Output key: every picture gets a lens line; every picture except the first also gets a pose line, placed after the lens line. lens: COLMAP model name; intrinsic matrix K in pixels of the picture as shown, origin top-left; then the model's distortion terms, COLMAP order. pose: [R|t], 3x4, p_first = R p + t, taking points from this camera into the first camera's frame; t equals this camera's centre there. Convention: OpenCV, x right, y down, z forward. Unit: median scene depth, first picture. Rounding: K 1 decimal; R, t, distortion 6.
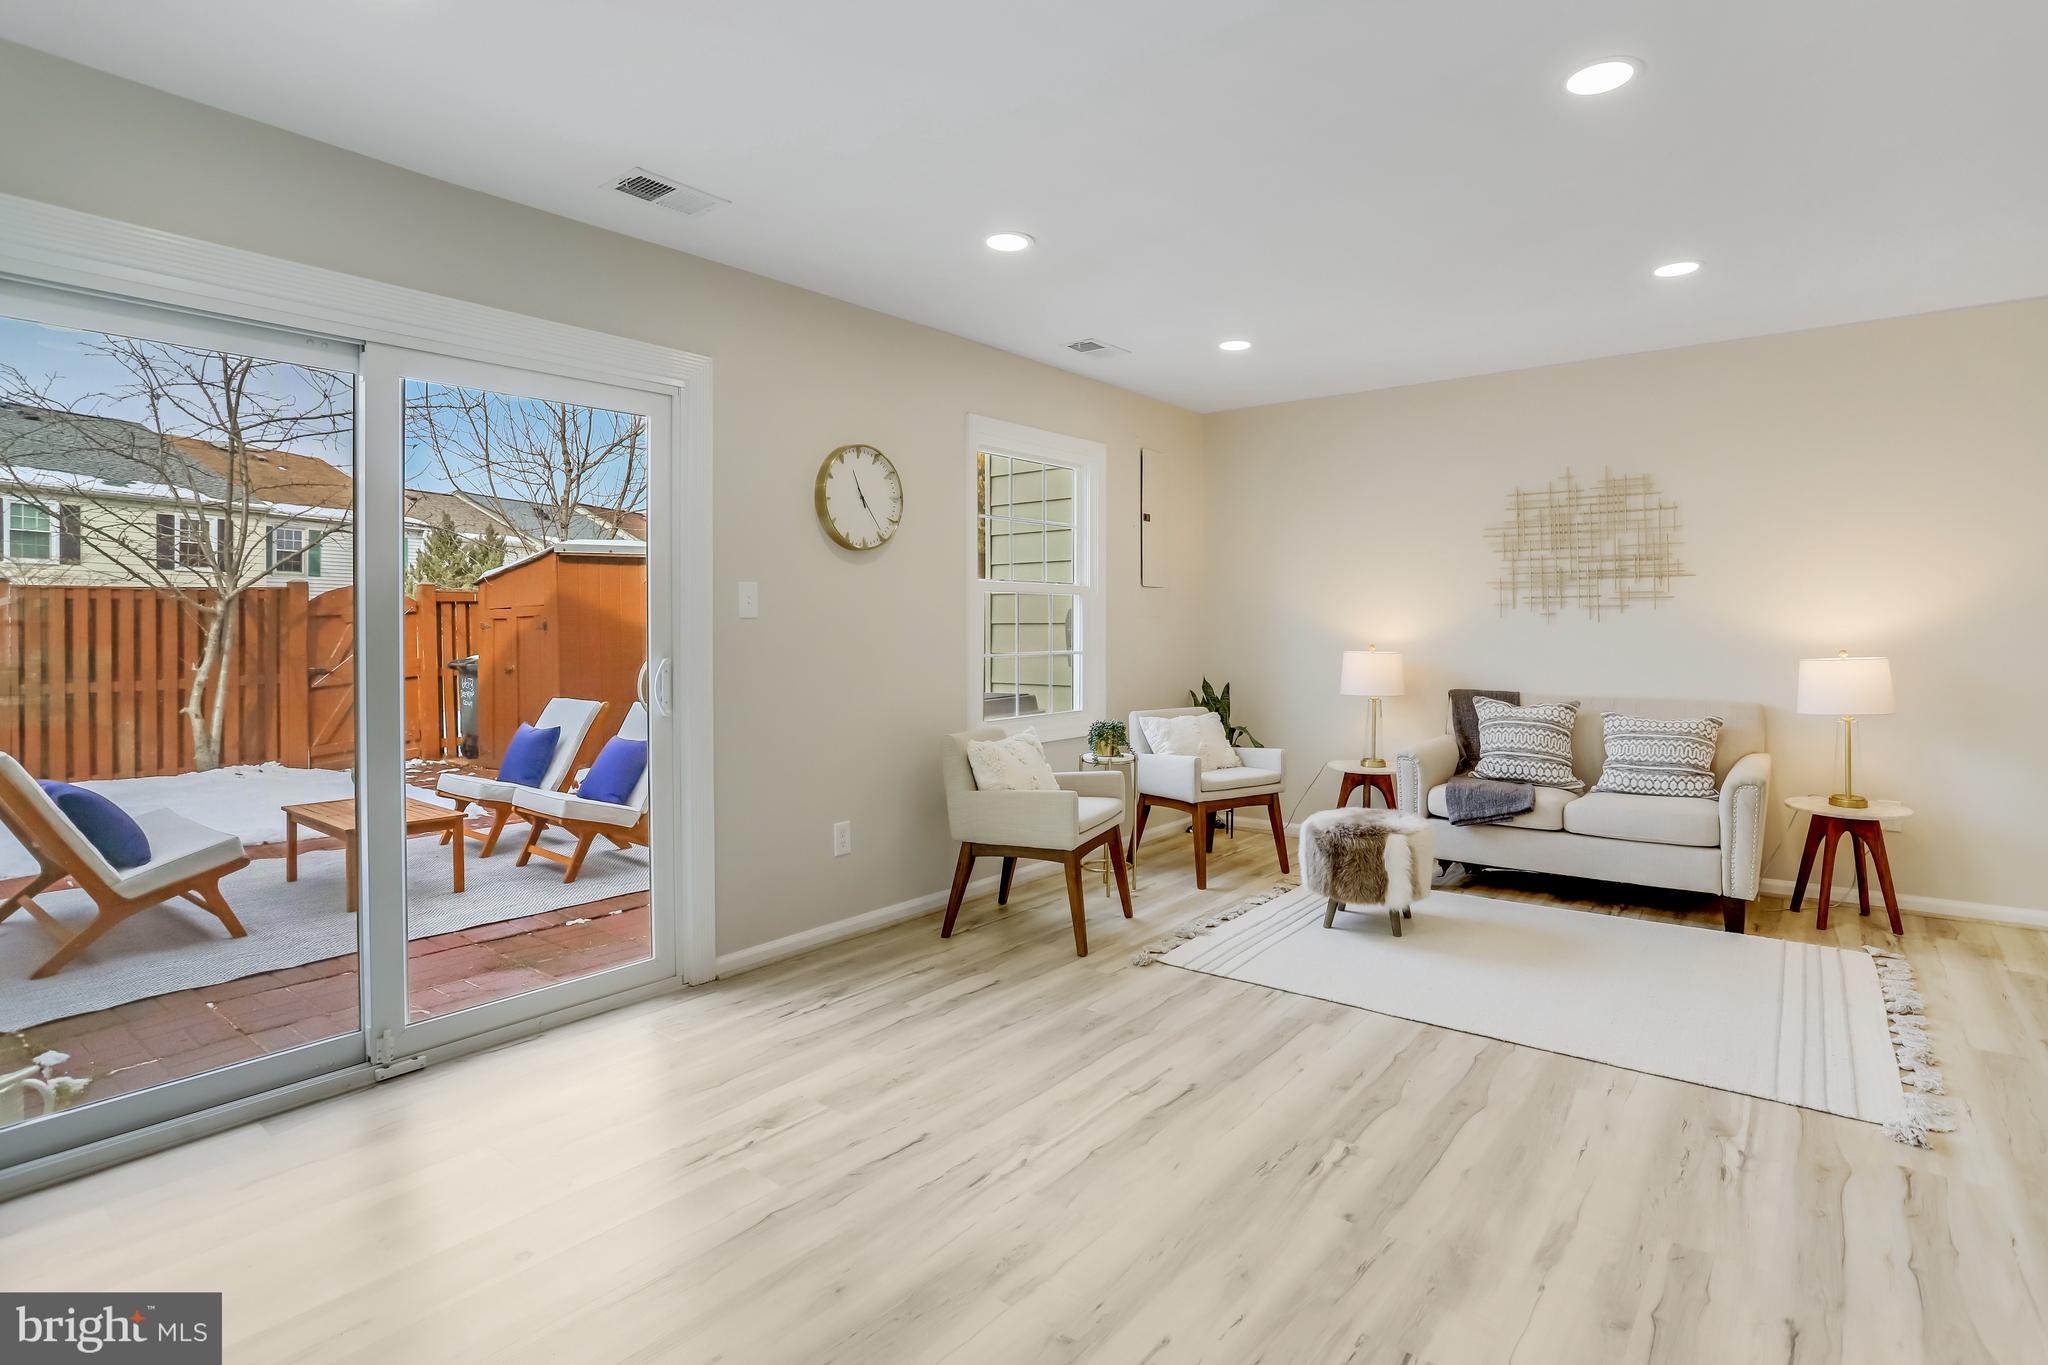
lens RADIAL K [[1098.1, 0, 1018.0], [0, 1098.1, 641.2], [0, 0, 1]] dist [0.000265, 0.000737]
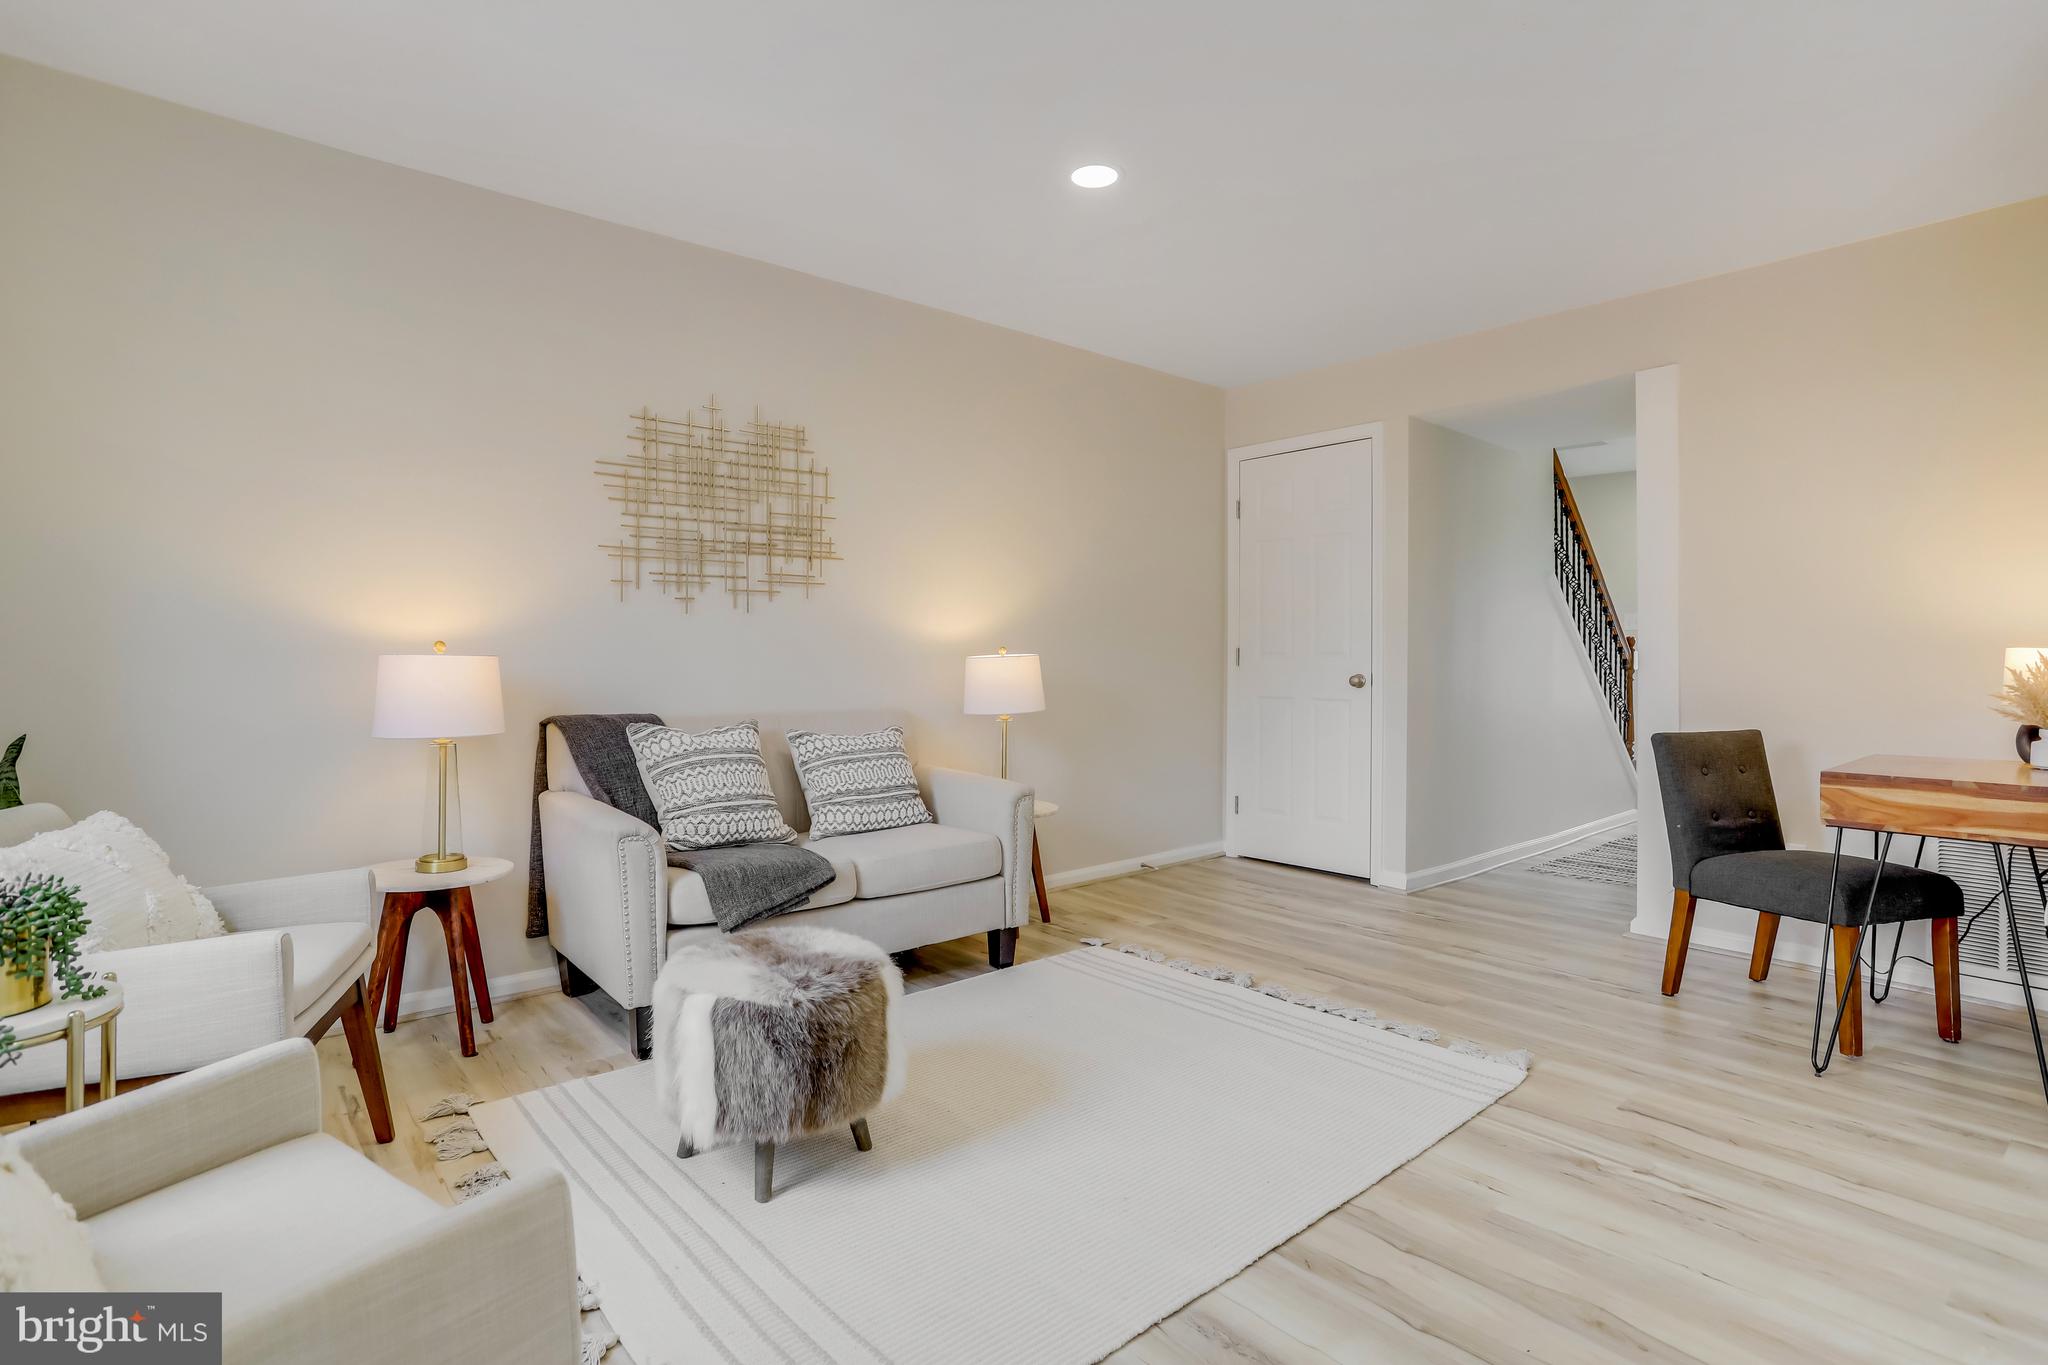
lens RADIAL K [[1098.1, 0, 1018.0], [0, 1098.1, 641.2], [0, 0, 1]] dist [0.000265, 0.000737]
pose [[0.160580, 0.014395, 0.986918, -0.172845], [0.010714, 0.999809, -0.016326, 0.016102], [-0.986965, 0.013196, 0.160395, 0.697061]]
